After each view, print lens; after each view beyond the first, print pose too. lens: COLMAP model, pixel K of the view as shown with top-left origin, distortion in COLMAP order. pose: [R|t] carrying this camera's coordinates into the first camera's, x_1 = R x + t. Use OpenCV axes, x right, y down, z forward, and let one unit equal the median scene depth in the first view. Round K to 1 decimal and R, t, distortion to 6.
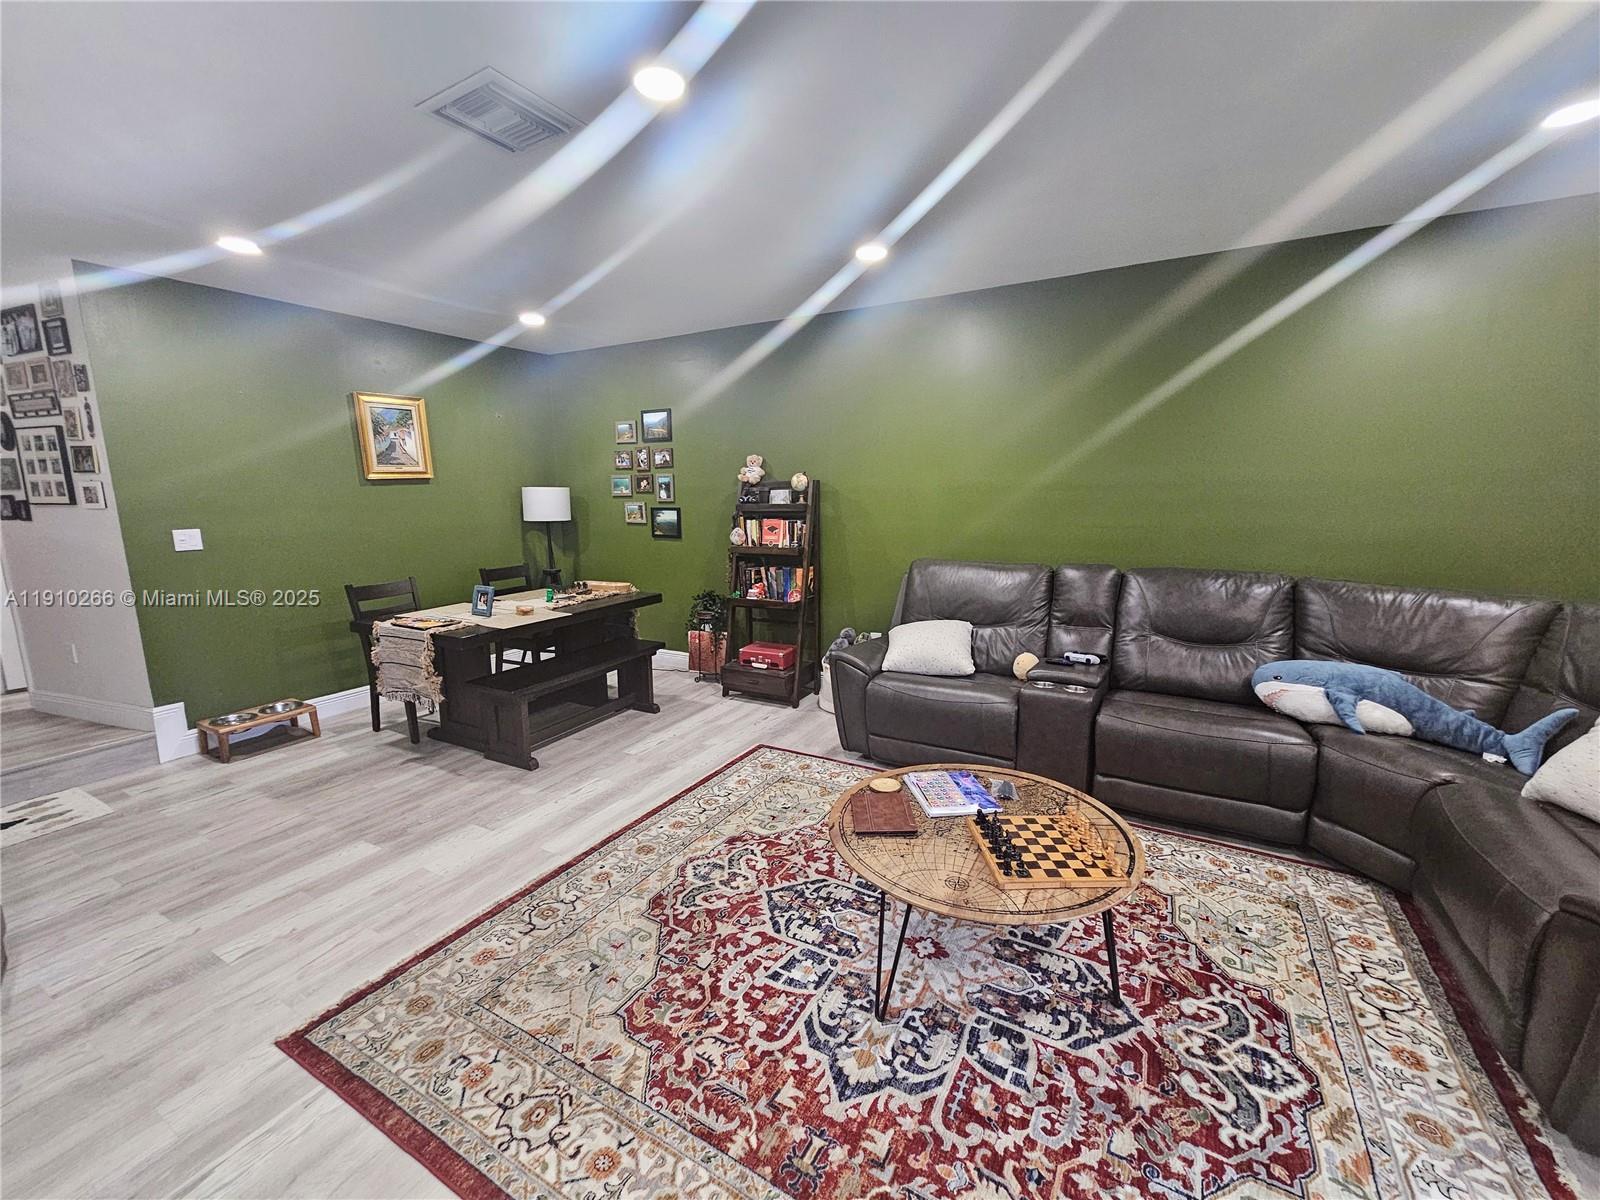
lens RADIAL K [[654.9, 0, 804.6], [0, 654.9, 597.4], [0, 0, 1]] dist [-0.002626, 0.000167]
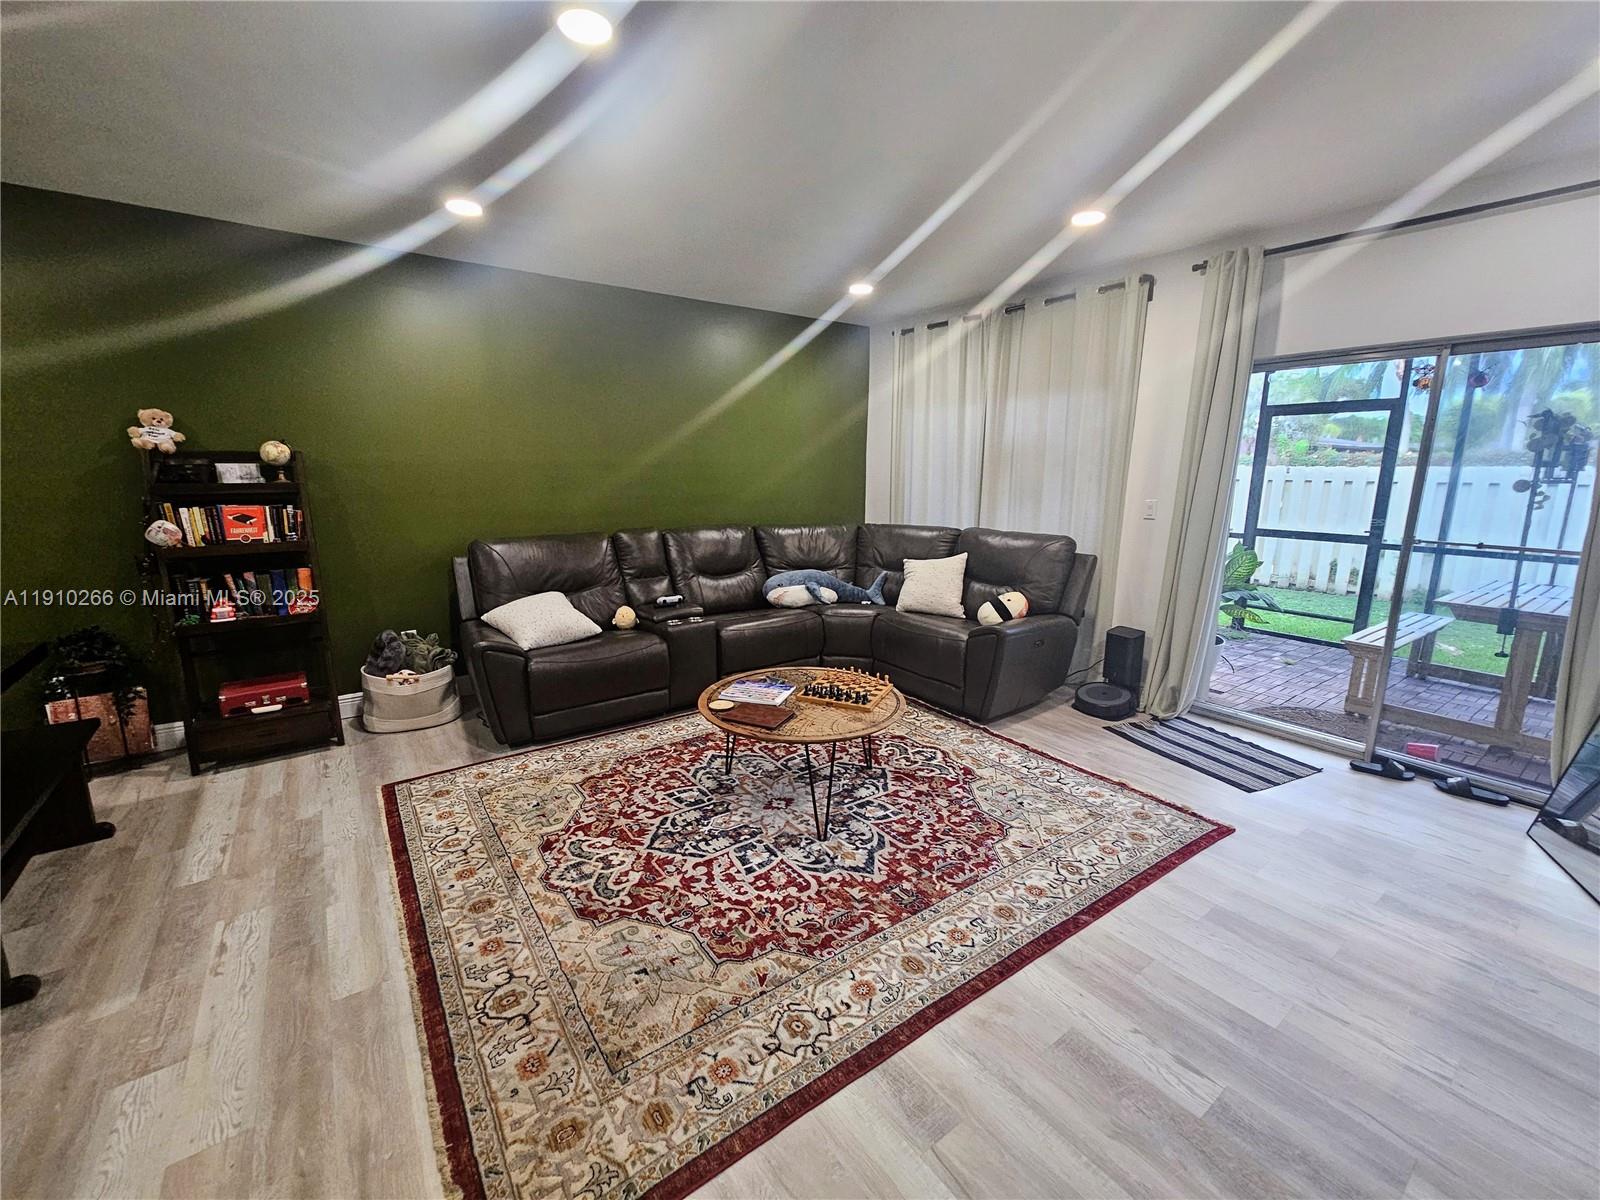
lens RADIAL K [[654.9, 0, 791.5], [0, 654.9, 599.4], [0, 0, 1]] dist [-0.002626, 0.000167]
pose [[0.428419, -0.166958, 0.888022, -0.920917], [0.140417, 0.983143, 0.117099, -0.036733], [-0.892603, 0.074526, 0.444641, 0.333680]]
